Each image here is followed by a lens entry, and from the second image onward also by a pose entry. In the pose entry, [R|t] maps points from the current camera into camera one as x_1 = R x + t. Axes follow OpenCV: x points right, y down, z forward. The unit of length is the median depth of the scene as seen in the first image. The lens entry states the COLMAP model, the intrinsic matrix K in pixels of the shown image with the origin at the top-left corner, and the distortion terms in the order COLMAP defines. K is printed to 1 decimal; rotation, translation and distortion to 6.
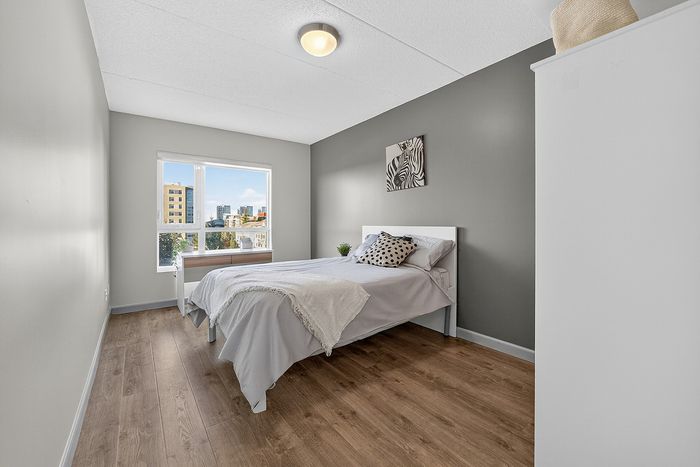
lens RADIAL K [[296.5, 0, 343.7], [0, 296.5, 224.5], [0, 0, 1]] dist [0.036412, 0.000137]
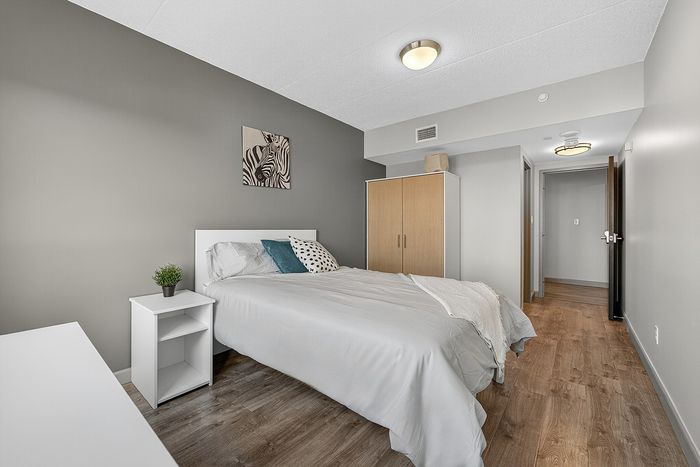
lens RADIAL K [[276.9, 0, 352.2], [0, 276.9, 216.8], [0, 0, 1]] dist [-0.000473, -0.000146]
pose [[-0.270452, 0.024377, 0.962425, -0.645075], [-0.002560, 0.999658, -0.026039, -0.012858], [-0.962730, -0.009506, -0.270297, 0.994010]]
